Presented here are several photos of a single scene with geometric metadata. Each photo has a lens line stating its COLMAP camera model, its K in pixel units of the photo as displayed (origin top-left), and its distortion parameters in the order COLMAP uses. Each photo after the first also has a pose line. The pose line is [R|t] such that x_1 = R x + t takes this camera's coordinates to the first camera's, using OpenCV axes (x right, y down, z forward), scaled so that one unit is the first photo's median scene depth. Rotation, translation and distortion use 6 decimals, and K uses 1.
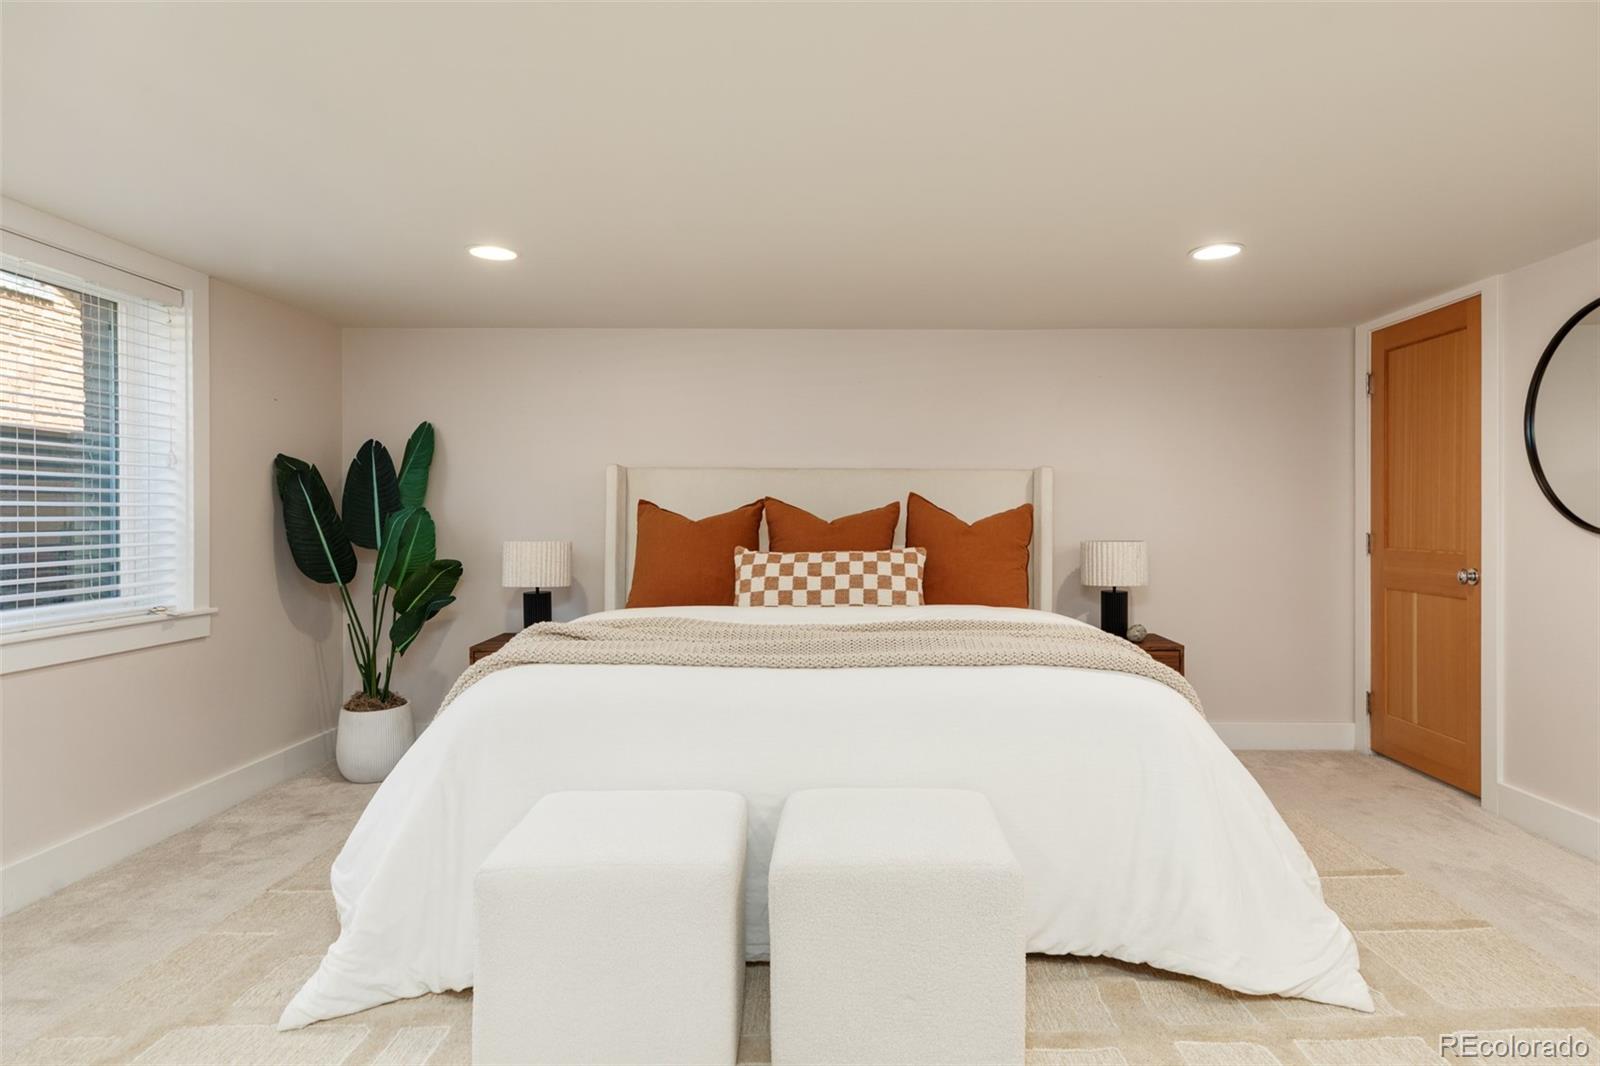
lens RADIAL K [[878.4, 0, 804.4], [0, 878.4, 524.1], [0, 0, 1]] dist [0.014972, -0.000651]
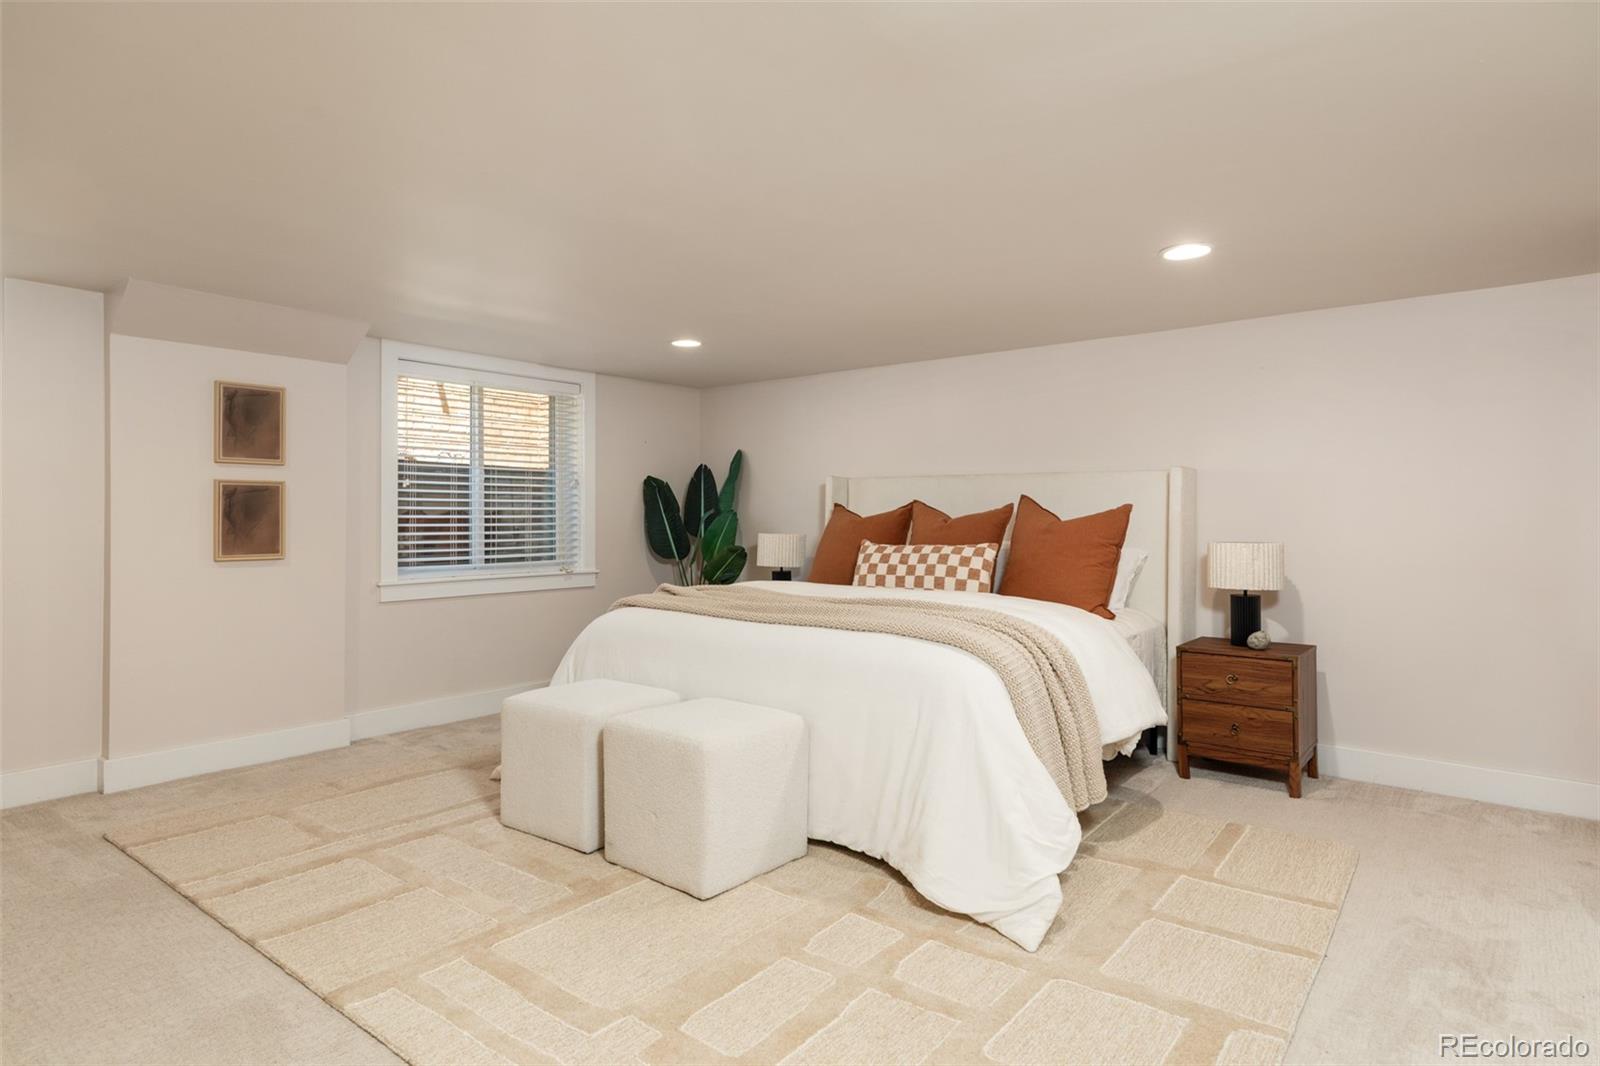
lens RADIAL K [[878.4, 0, 837.8], [0, 878.4, 511.9], [0, 0, 1]] dist [0.014972, -0.000651]
pose [[0.781527, -0.000984, -0.623871, 0.662138], [-0.006634, 0.999929, -0.009887, -0.001408], [0.623836, 0.011866, 0.781465, -0.027153]]
